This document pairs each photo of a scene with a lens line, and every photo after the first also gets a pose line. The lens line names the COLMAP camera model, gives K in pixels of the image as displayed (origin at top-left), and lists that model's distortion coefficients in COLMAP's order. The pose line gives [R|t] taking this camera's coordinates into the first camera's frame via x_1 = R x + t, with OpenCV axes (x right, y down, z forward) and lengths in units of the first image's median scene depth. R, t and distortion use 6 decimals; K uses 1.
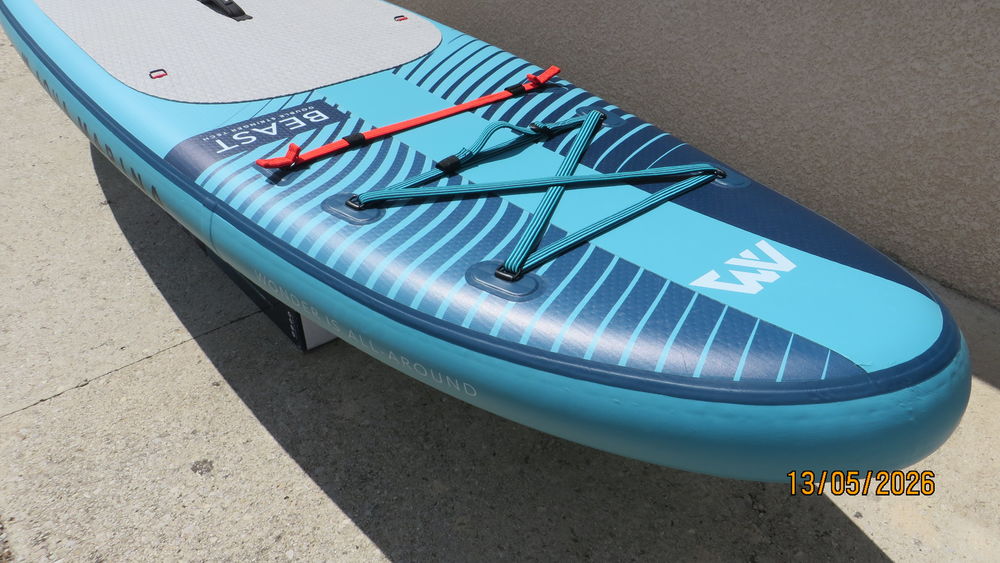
lens RADIAL K [[738.7, 0, 498.2], [0, 738.7, 275.6], [0, 0, 1]] dist [-0.014847, 0.001869]
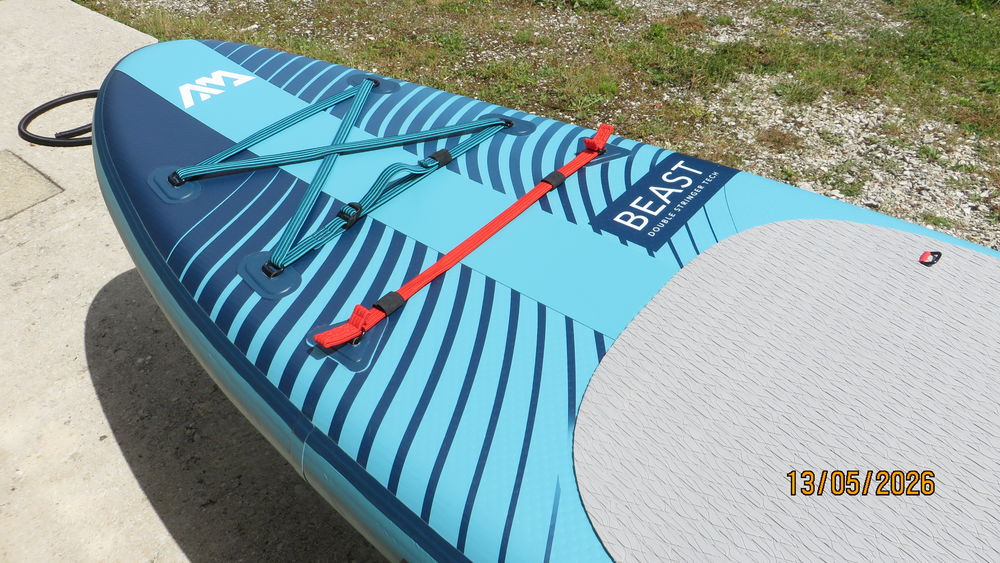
lens RADIAL K [[738.7, 0, 496.8], [0, 738.7, 279.6], [0, 0, 1]] dist [-0.014847, 0.001869]
pose [[-0.980944, 0.138900, -0.135852, 0.015328], [-0.098803, 0.245437, 0.964364, -0.978201], [0.167293, 0.959410, -0.227036, 1.242002]]
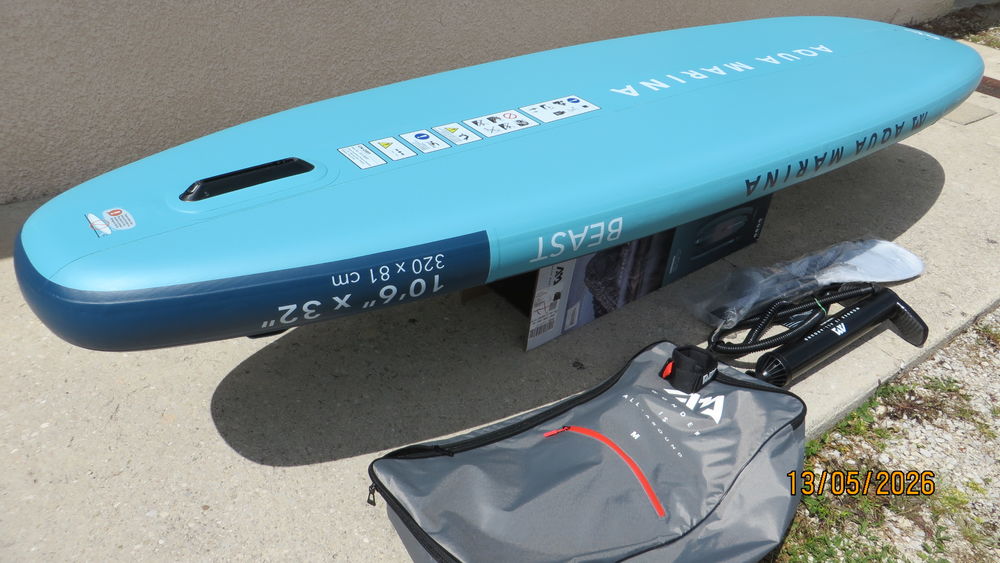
lens RADIAL K [[738.7, 0, 495.4], [0, 738.7, 278.6], [0, 0, 1]] dist [-0.014847, 0.001869]
pose [[0.030655, -0.554131, 0.831865, -2.167004], [0.522494, 0.718376, 0.459278, -1.117884], [-0.852092, 0.420565, 0.311552, 1.401632]]
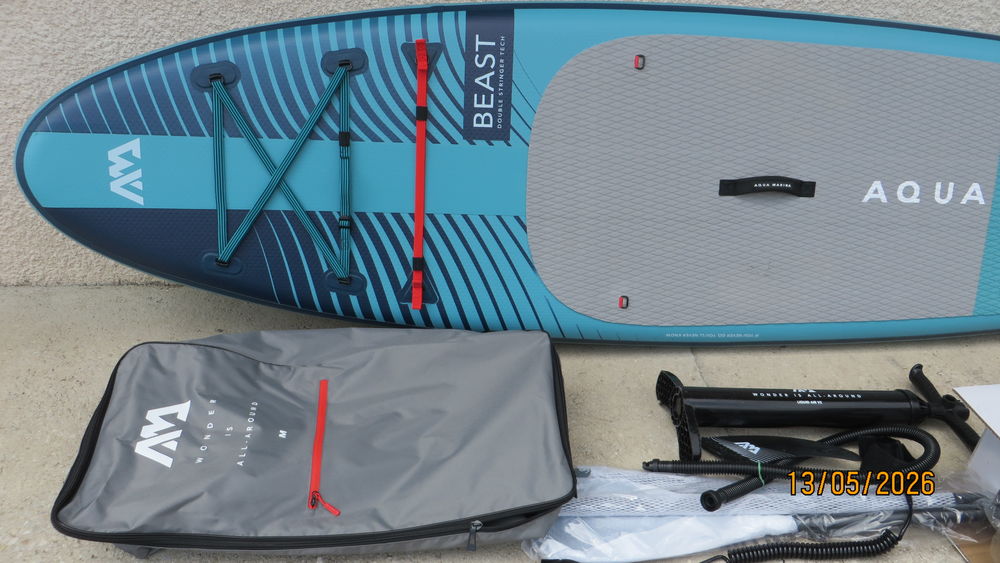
lens RADIAL K [[738.7, 0, 505.7], [0, 738.7, 285.6], [0, 0, 1]] dist [-0.014847, 0.001869]
pose [[-0.670790, 0.735542, 0.094971, -0.186414], [-0.505463, -0.547115, 0.667212, -1.298175], [0.542723, 0.399554, 0.738788, 0.170301]]
